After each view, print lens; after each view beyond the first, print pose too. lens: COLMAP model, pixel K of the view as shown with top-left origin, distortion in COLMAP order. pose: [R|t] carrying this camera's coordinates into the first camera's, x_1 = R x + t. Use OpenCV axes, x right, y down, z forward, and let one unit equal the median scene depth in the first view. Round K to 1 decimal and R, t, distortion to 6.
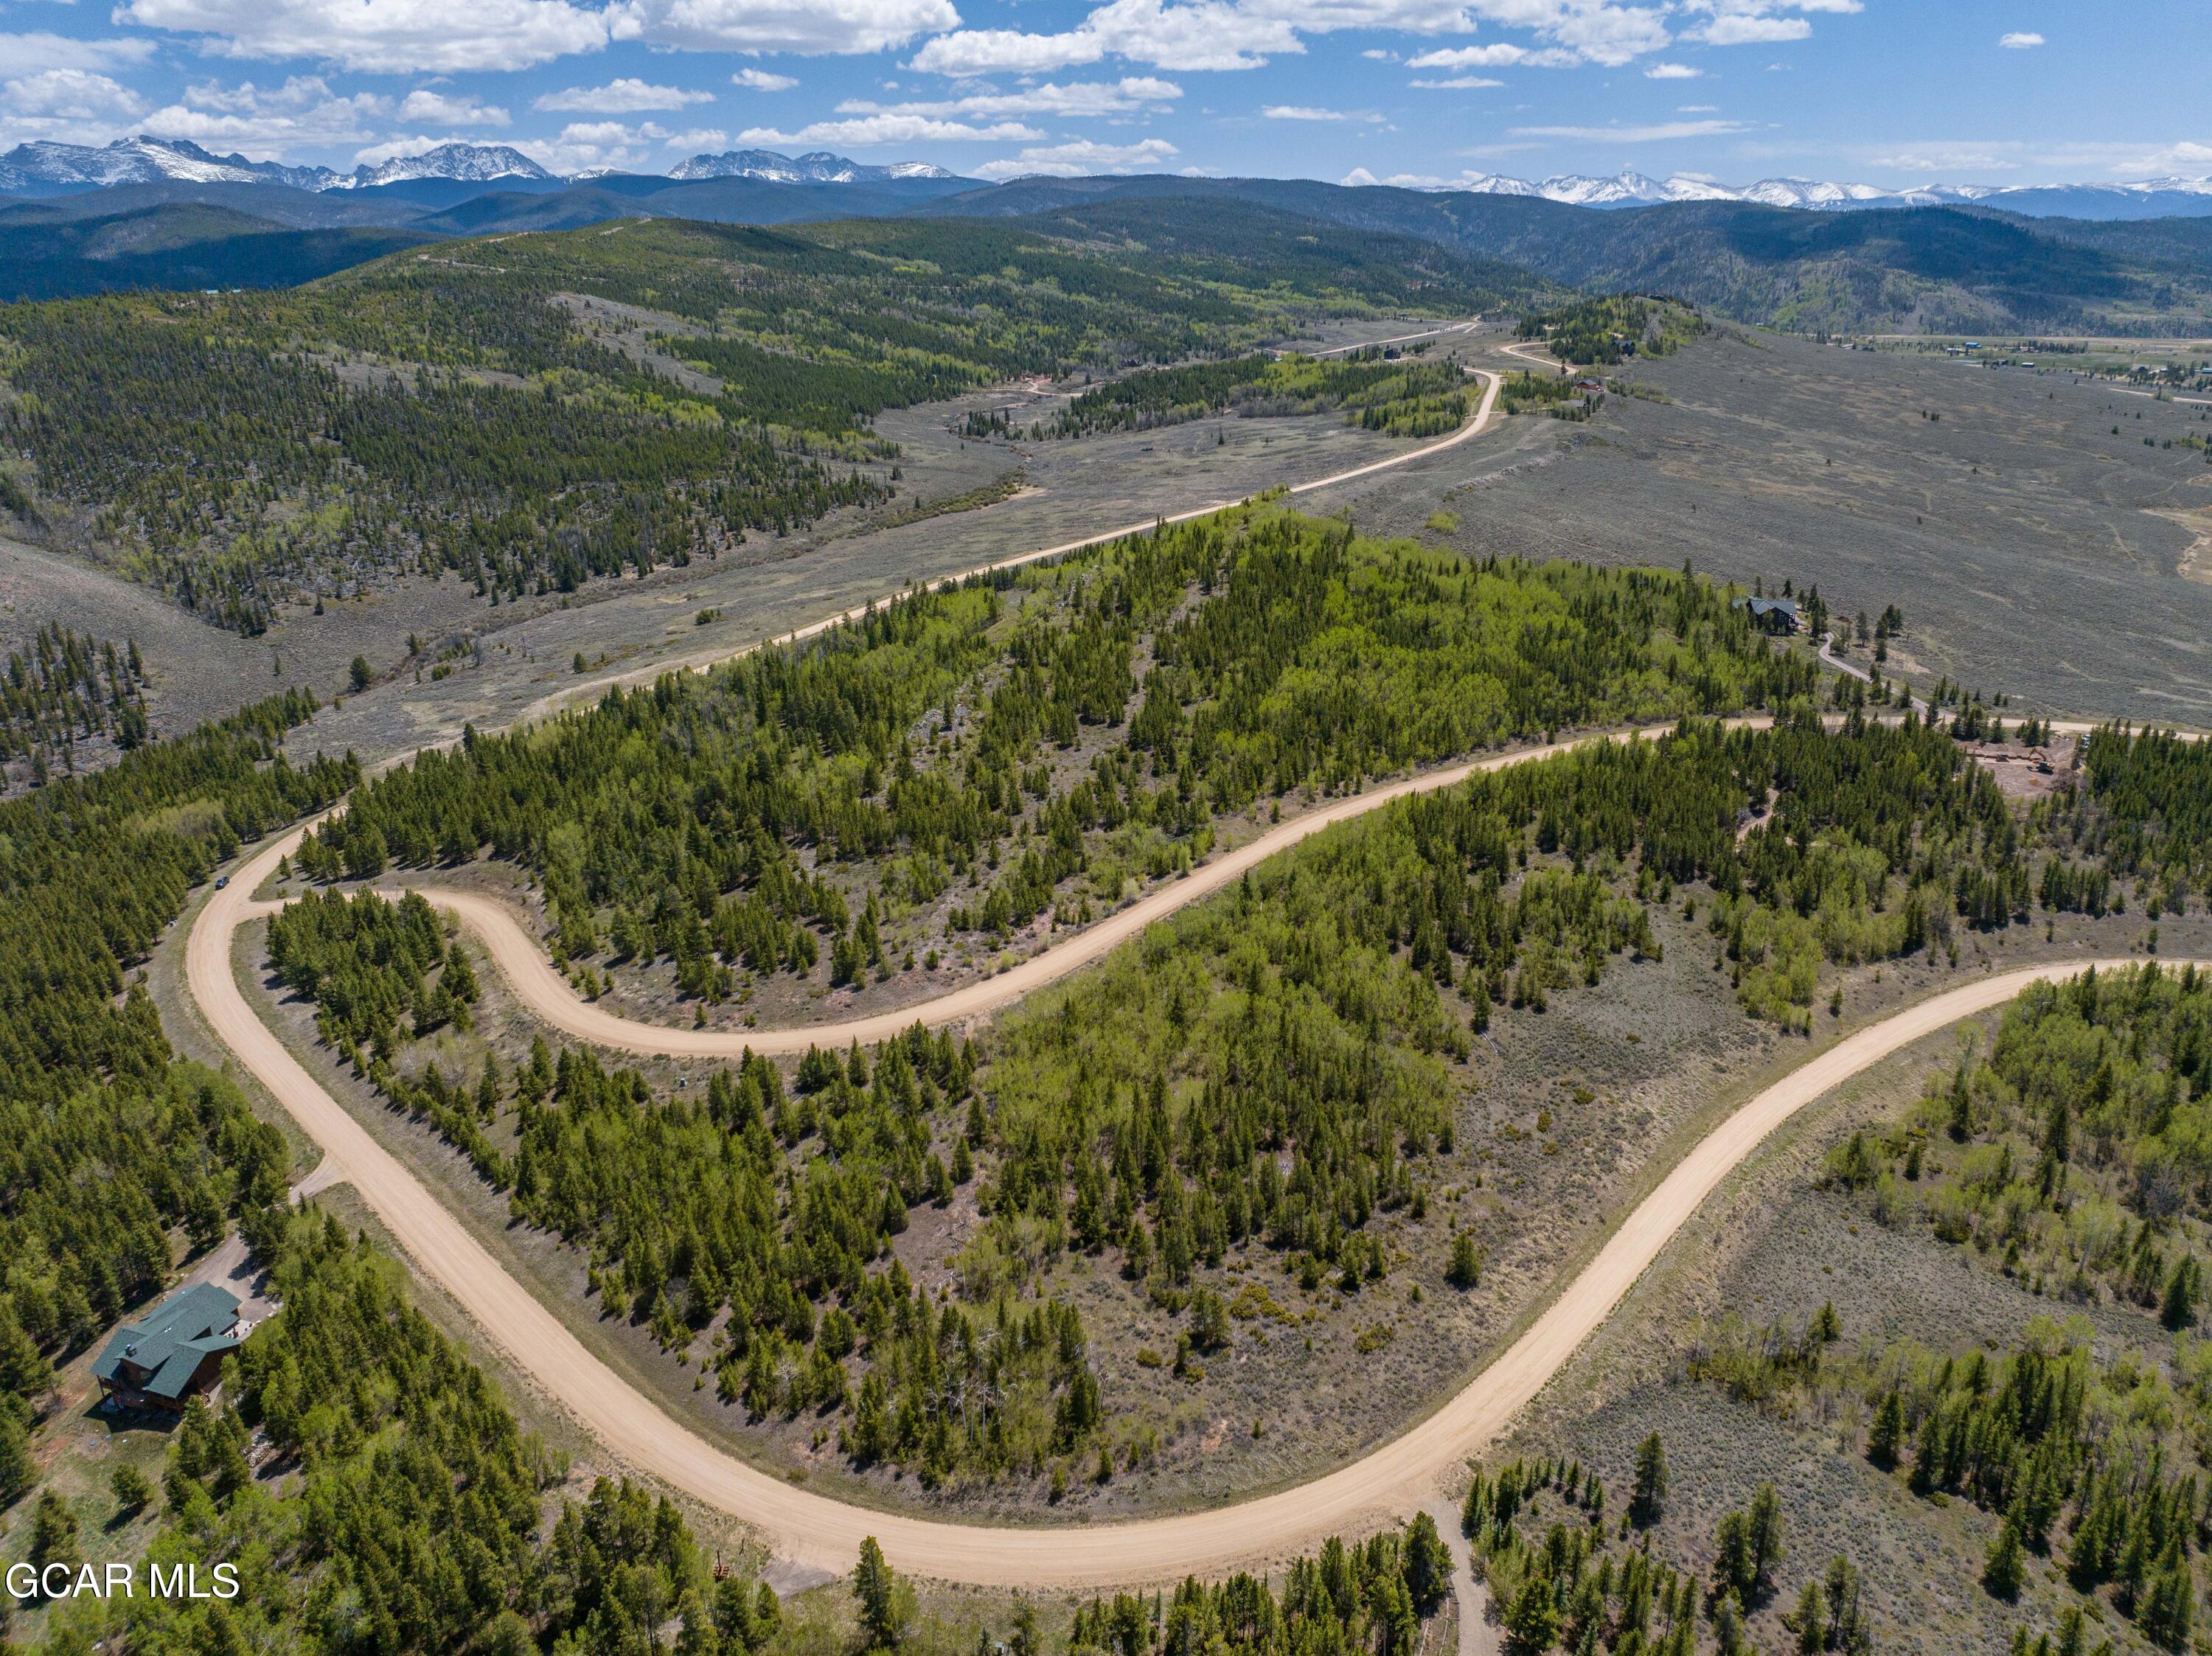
lens RADIAL K [[1567.7, 0, 1101.5], [0, 1567.7, 825.0], [0, 0, 1]] dist [-0.045022, 0.015770]
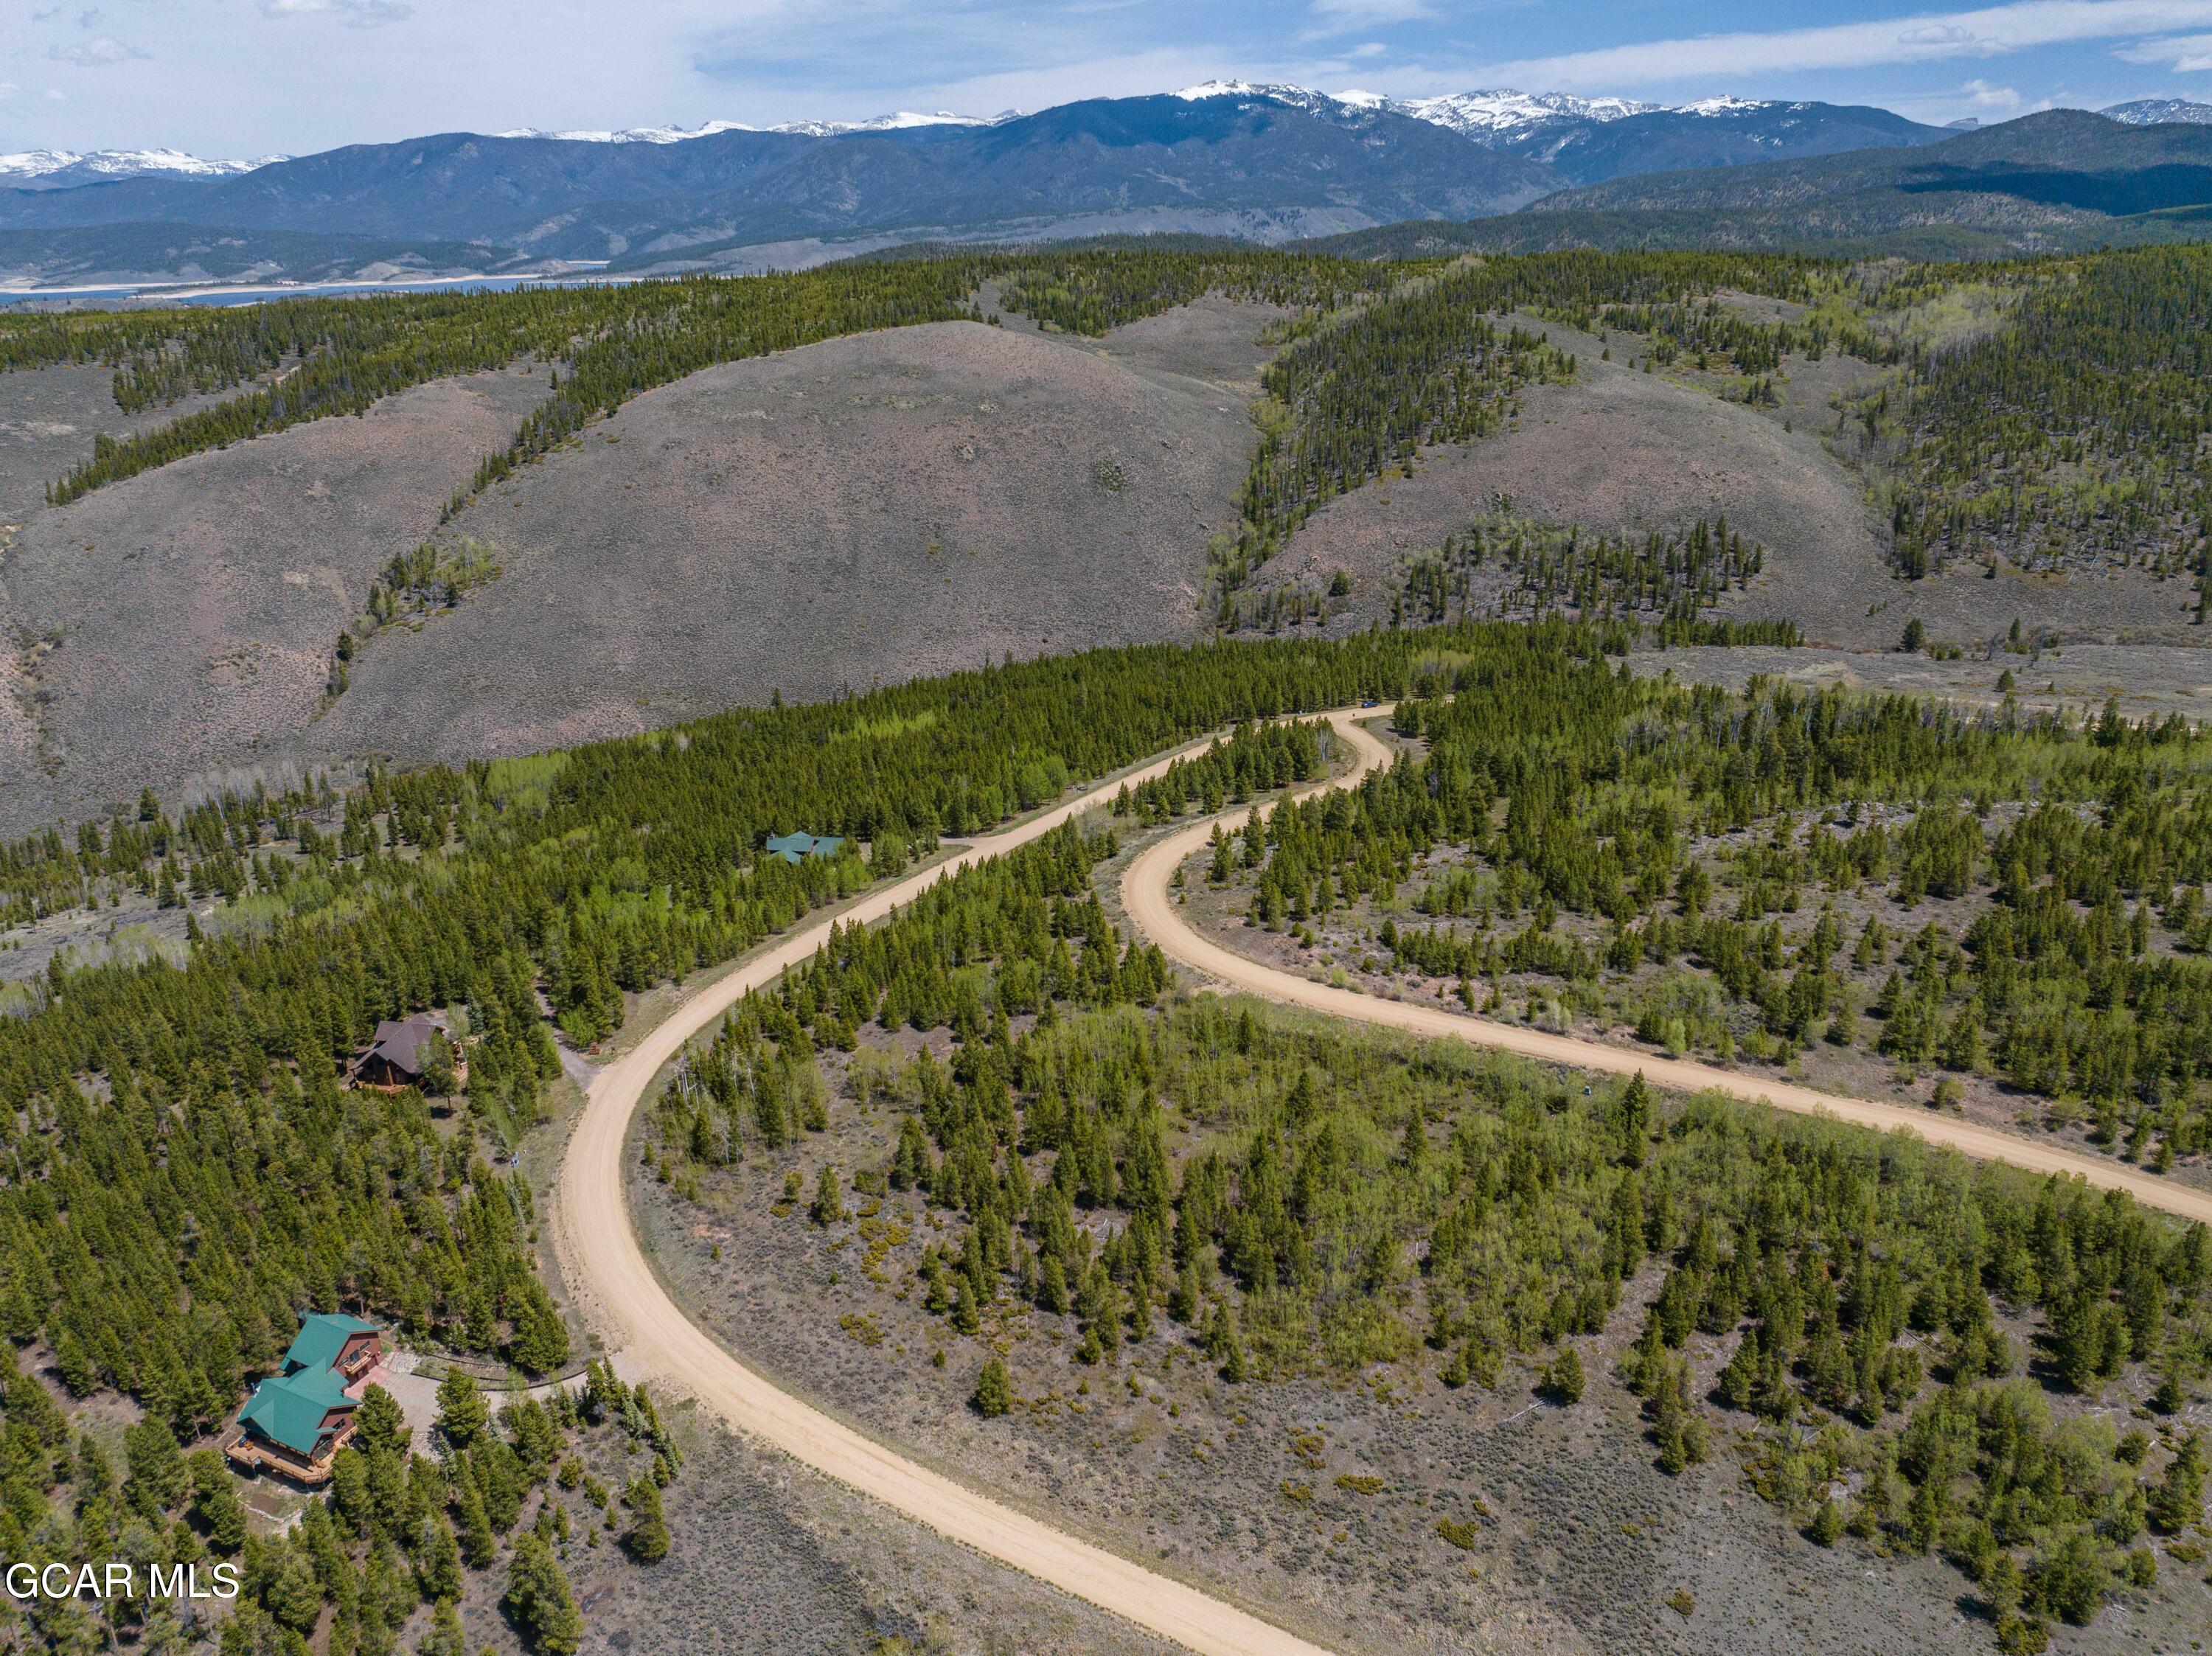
lens RADIAL K [[1567.7, 0, 1101.9], [0, 1567.7, 831.4], [0, 0, 1]] dist [-0.045022, 0.015770]
pose [[0.178541, 0.372439, -0.910721, 0.789546], [-0.336676, 0.892846, 0.299126, -0.240587], [0.924539, 0.253212, 0.284800, 0.619978]]
